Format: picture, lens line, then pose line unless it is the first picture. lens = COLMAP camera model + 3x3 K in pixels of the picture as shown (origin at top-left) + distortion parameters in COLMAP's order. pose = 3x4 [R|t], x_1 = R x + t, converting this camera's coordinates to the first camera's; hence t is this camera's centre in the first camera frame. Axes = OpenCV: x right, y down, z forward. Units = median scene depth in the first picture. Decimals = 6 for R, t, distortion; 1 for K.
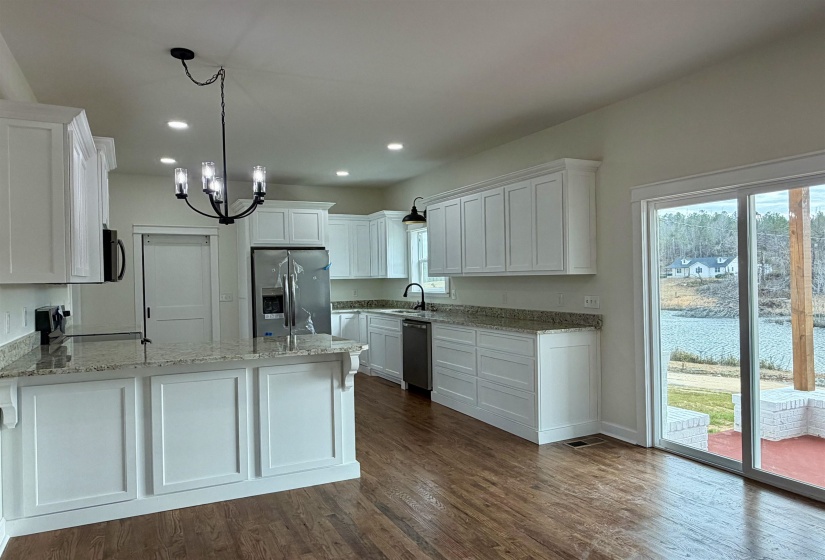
lens RADIAL K [[555.6, 0, 409.0], [0, 555.6, 283.9], [0, 0, 1]] dist [0.009392, -0.010379]
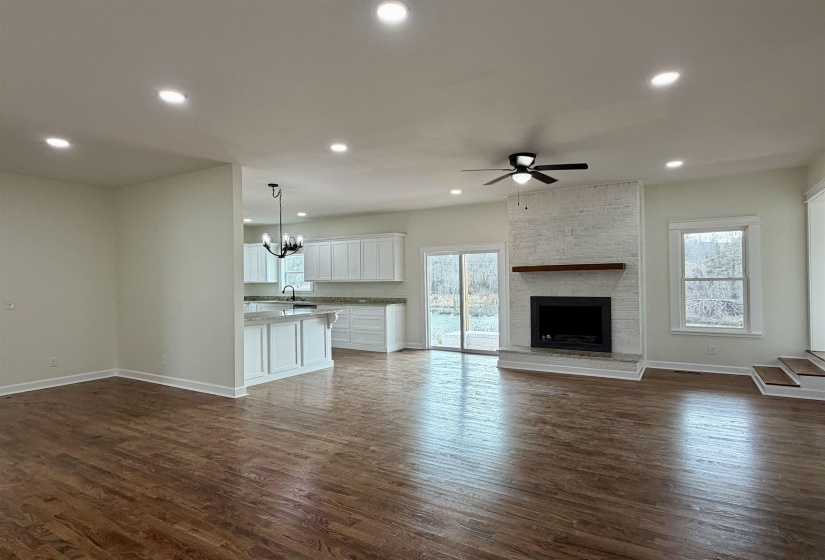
lens RADIAL K [[449.1, 0, 410.8], [0, 449.1, 281.0], [0, 0, 1]] dist [0.002982, -0.001058]
pose [[0.844169, 0.005610, 0.536048, -0.553489], [0.002594, 0.999891, -0.014550, 0.008398], [-0.536071, 0.013673, 0.844062, -0.527142]]
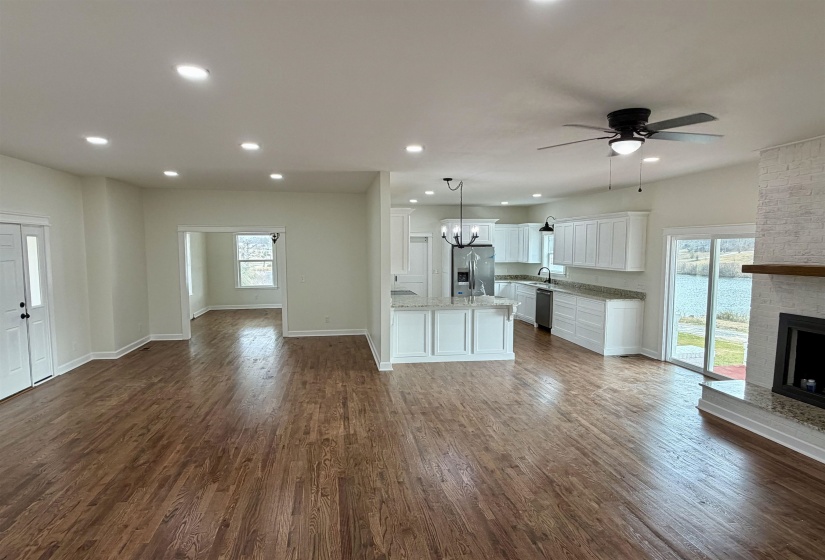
lens RADIAL K [[449.1, 0, 411.9], [0, 449.1, 288.4], [0, 0, 1]] dist [0.002982, -0.001058]
pose [[0.959898, 0.042982, -0.277034, 0.004102], [-0.019011, 0.995882, 0.088639, -0.066095], [0.279703, -0.079817, 0.956763, -0.571997]]
